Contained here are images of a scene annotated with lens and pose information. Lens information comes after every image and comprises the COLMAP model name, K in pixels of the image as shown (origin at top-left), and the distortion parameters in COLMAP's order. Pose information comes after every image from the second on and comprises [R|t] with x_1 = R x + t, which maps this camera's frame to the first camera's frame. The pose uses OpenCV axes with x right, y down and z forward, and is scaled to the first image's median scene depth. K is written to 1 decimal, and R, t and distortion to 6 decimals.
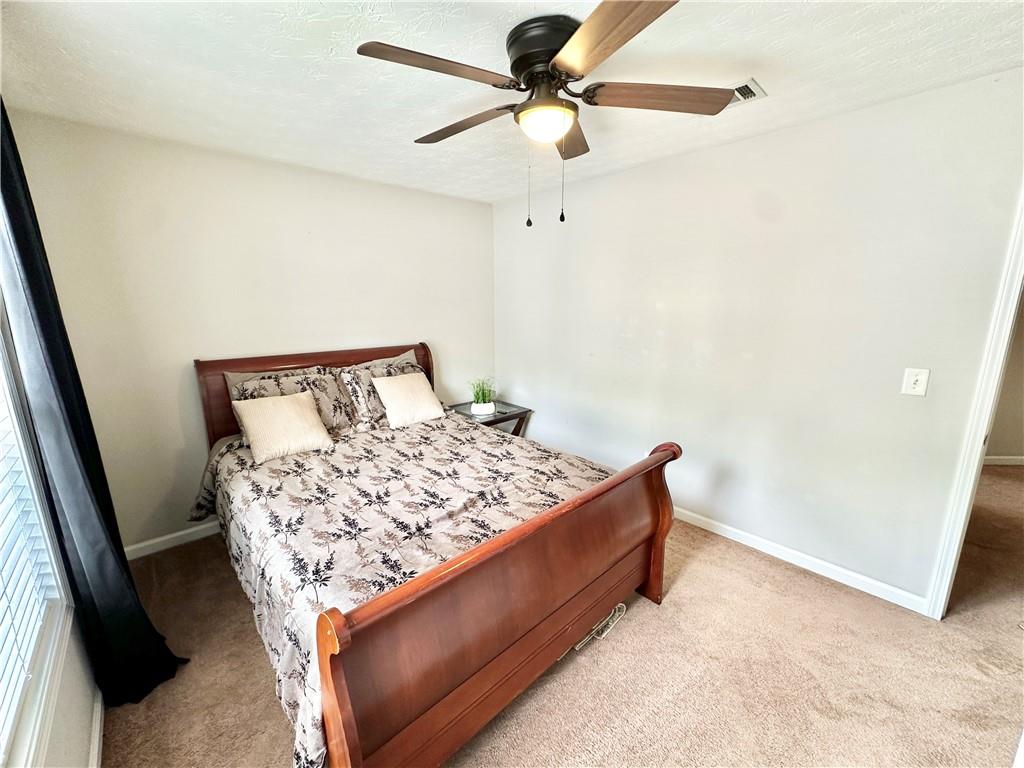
lens RADIAL K [[406.2, 0, 509.8], [0, 406.2, 386.9], [0, 0, 1]] dist [-0.005643, 0.000616]
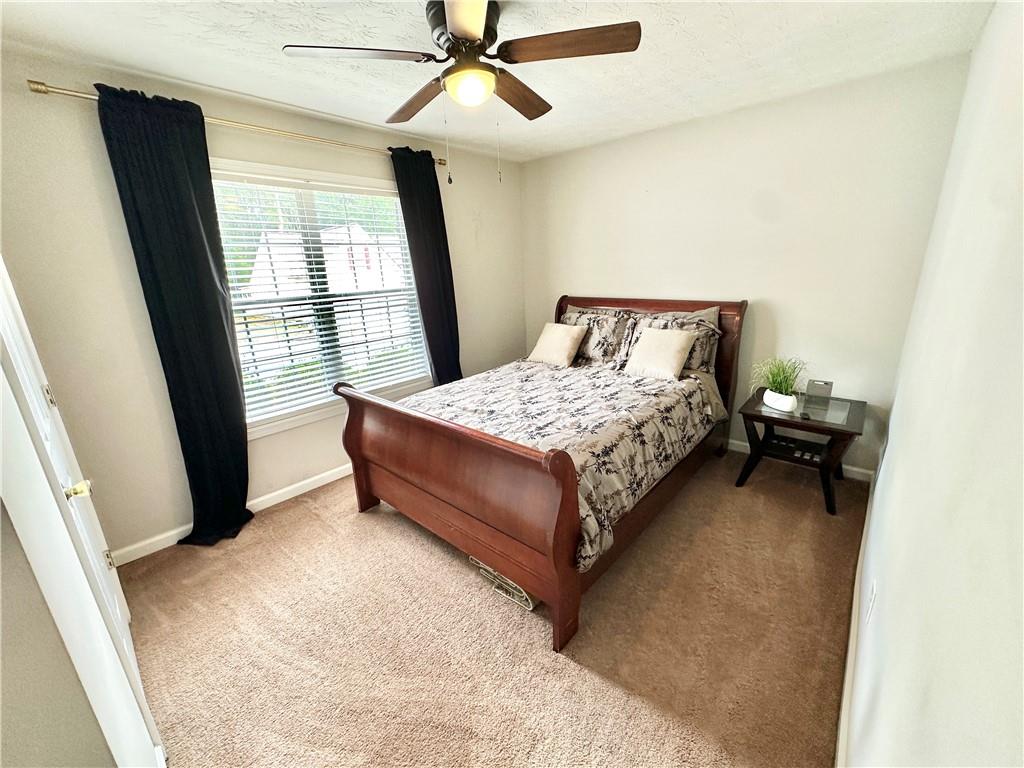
lens RADIAL K [[406.2, 0, 507.3], [0, 406.2, 386.2], [0, 0, 1]] dist [-0.005643, 0.000616]
pose [[0.095901, 0.286280, -0.953334, 0.783836], [-0.170366, 0.948337, 0.267642, -0.111306], [0.980703, 0.136748, 0.139719, 0.602447]]
